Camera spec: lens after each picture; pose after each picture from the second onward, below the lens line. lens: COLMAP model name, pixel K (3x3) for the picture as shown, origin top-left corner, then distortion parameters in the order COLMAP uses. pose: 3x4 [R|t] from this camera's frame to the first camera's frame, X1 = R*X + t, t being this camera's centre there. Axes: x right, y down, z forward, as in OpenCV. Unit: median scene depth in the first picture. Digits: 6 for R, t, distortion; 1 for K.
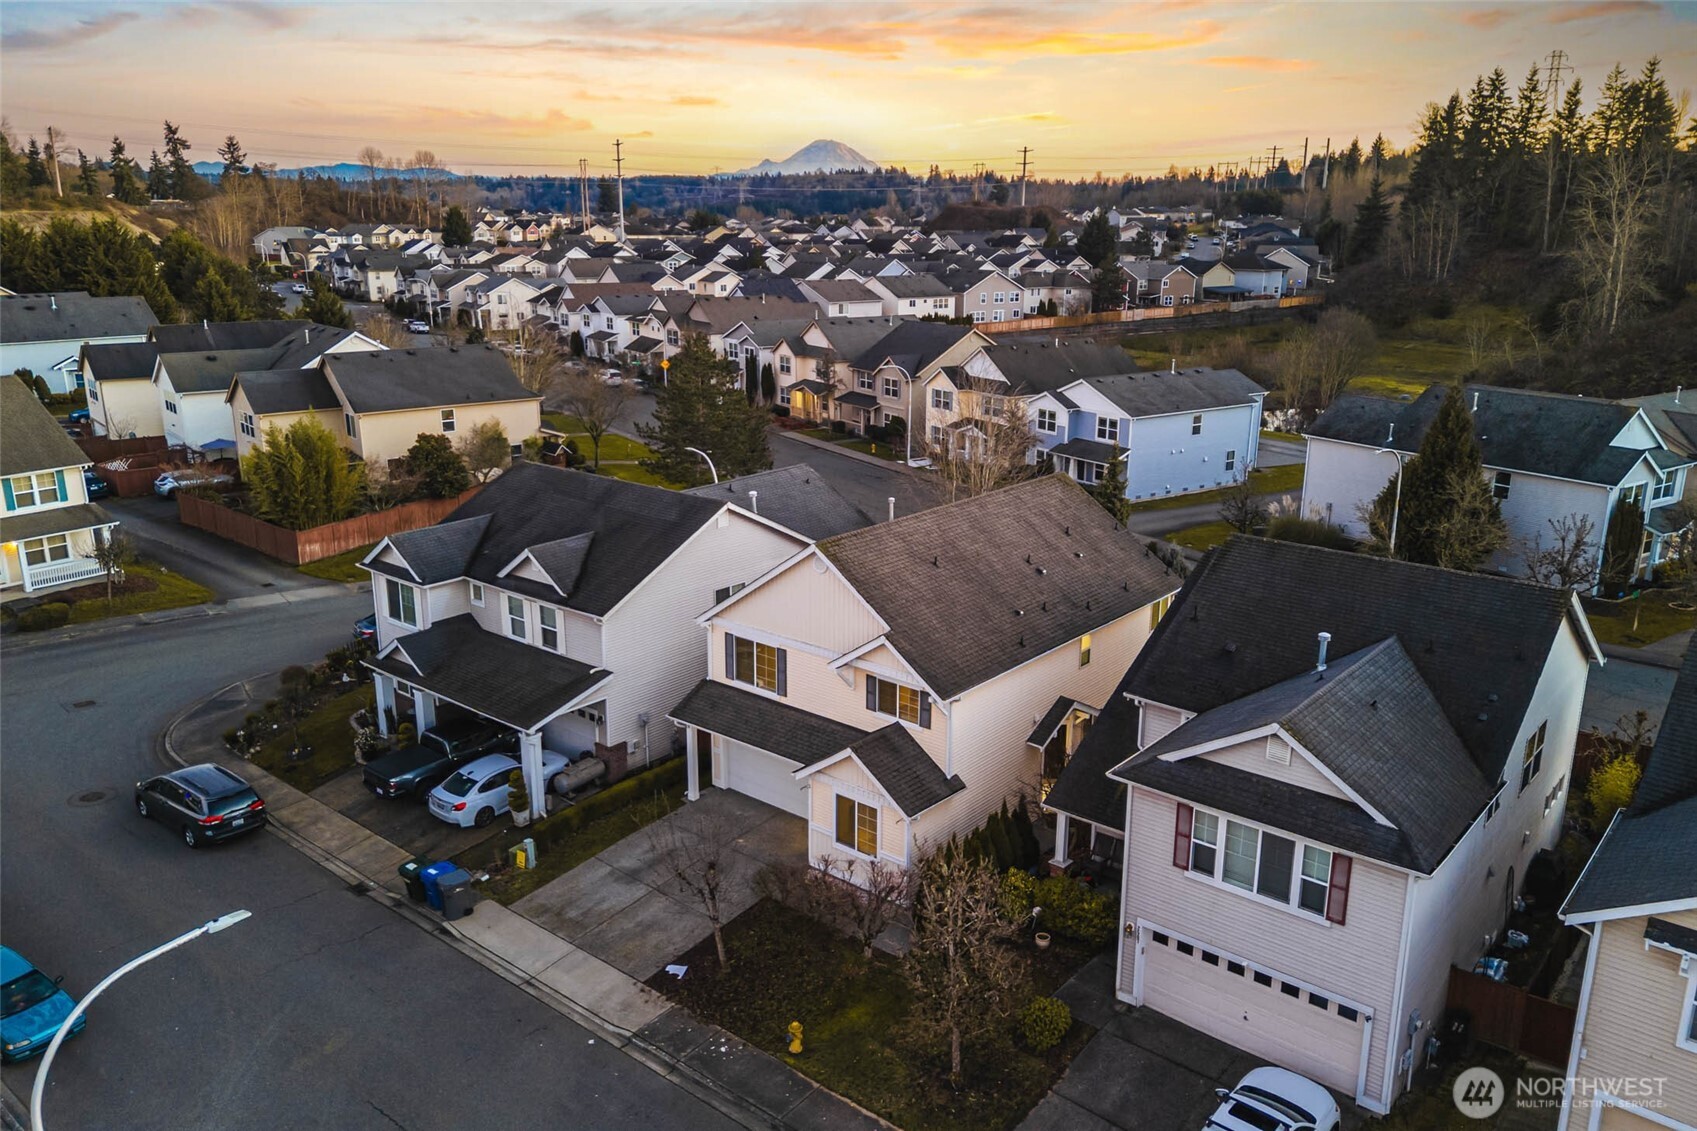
lens RADIAL K [[1267.9, 0, 854.8], [0, 1267.9, 549.0], [0, 0, 1]] dist [0.046597, -0.033028]
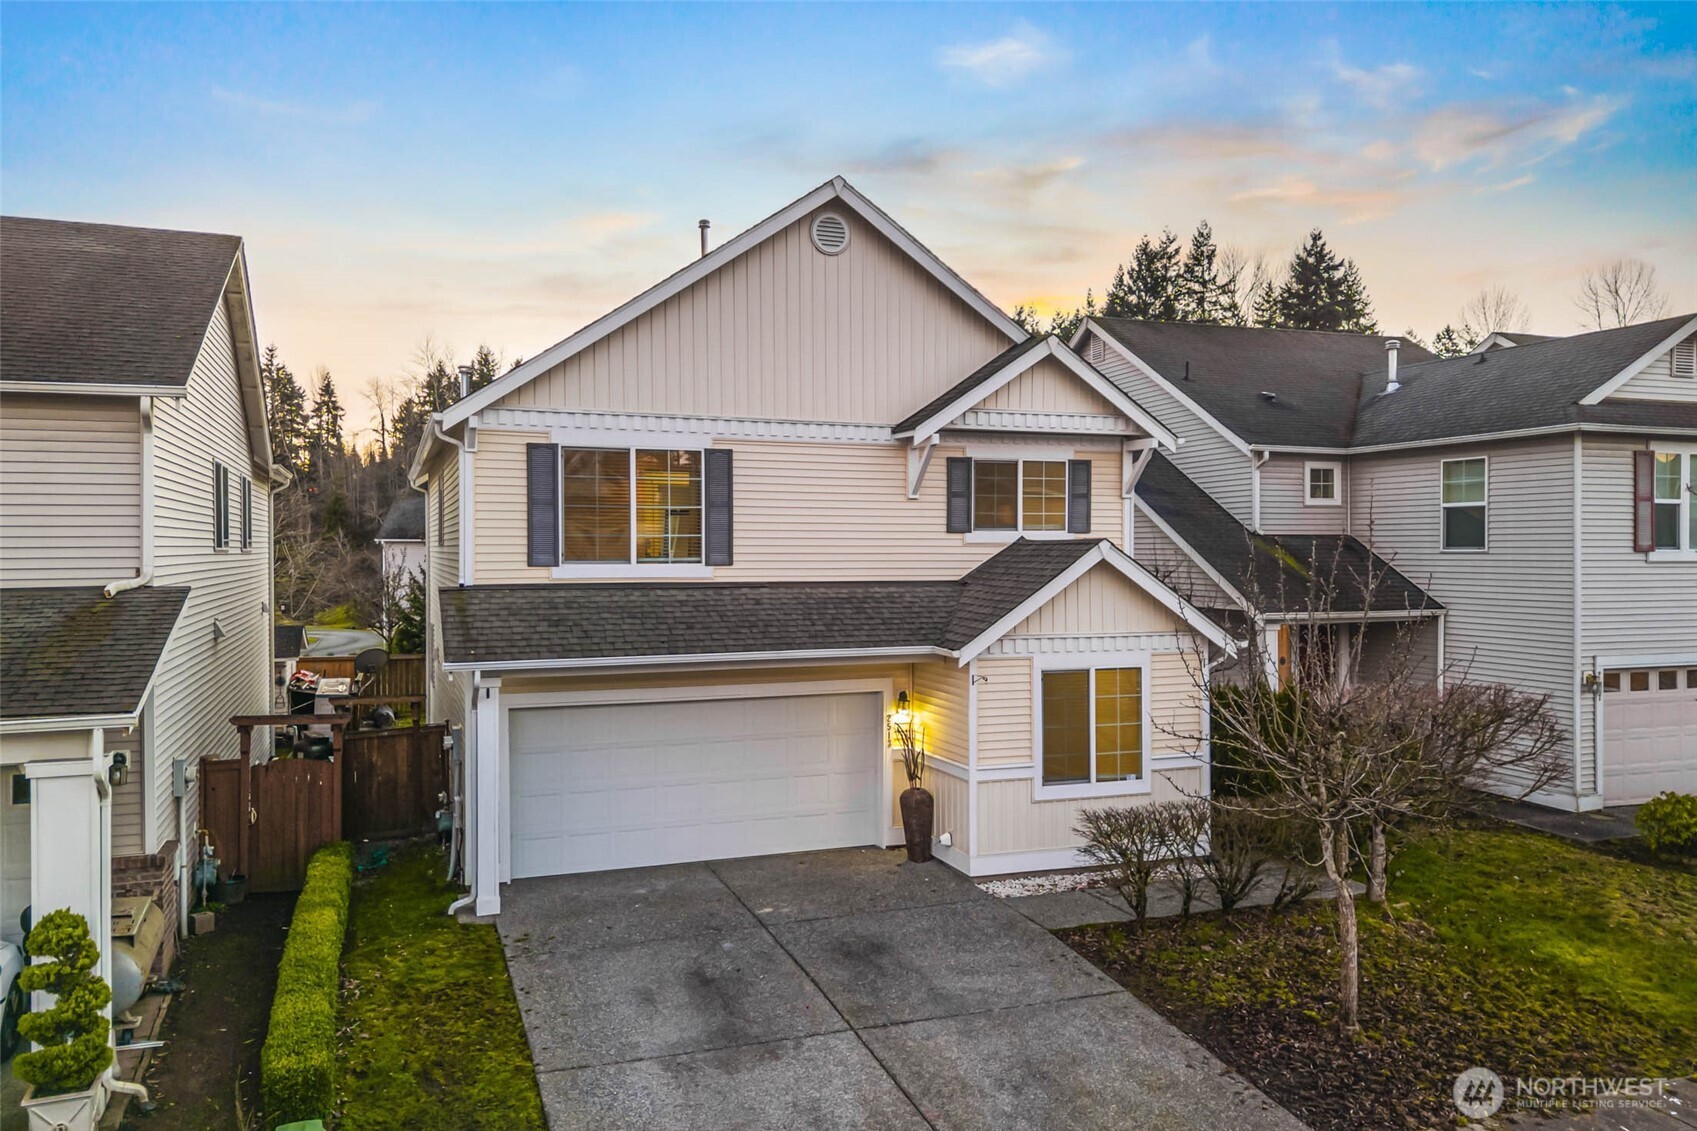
lens RADIAL K [[1267.9, 0, 860.0], [0, 1267.9, 565.1], [0, 0, 1]] dist [0.046597, -0.033028]
pose [[0.483709, -0.012391, 0.875141, -0.399500], [0.225935, 0.967777, -0.111176, 0.169595], [-0.845564, 0.251502, 0.470923, 0.734027]]
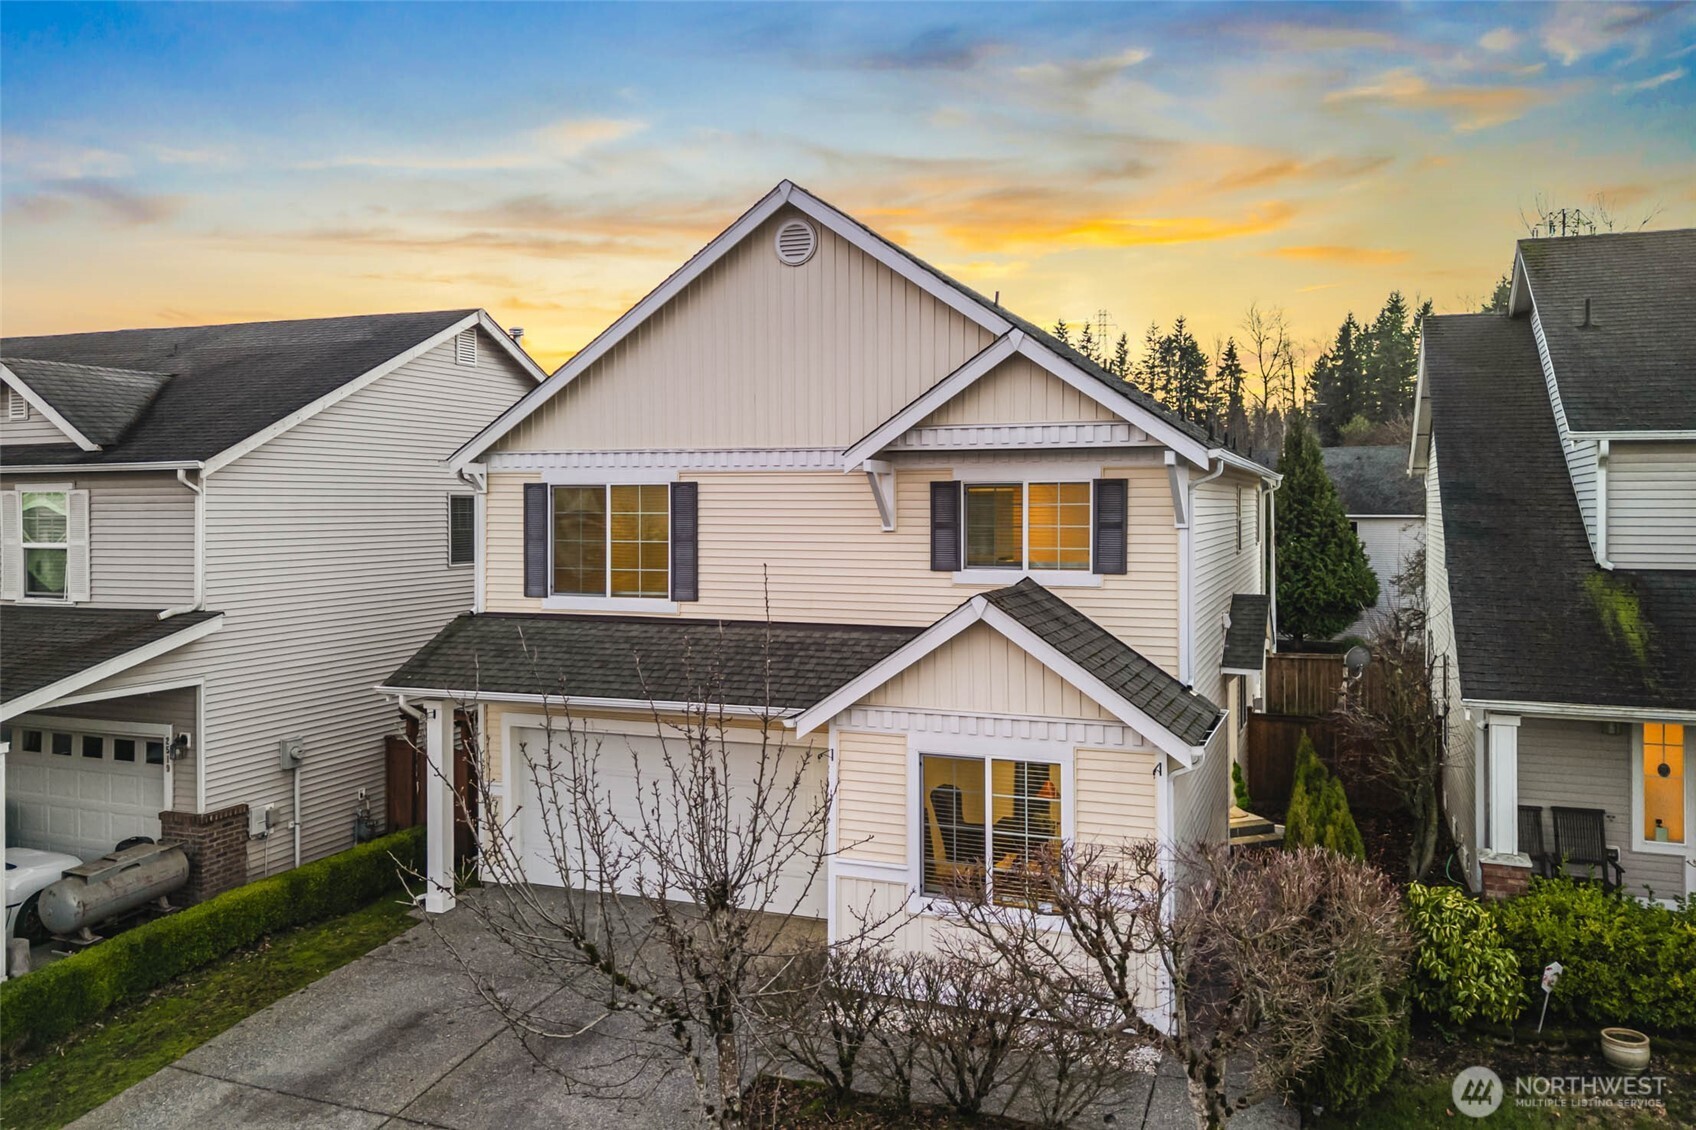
lens RADIAL K [[1267.2, 0, 861.6], [0, 1267.2, 523.6], [0, 0, 1]] dist [0.046597, -0.033028]
pose [[0.944801, -0.008986, 0.327522, -0.135416], [0.087663, 0.970113, -0.226267, 0.185871], [-0.315700, 0.242488, 0.917351, 0.571447]]
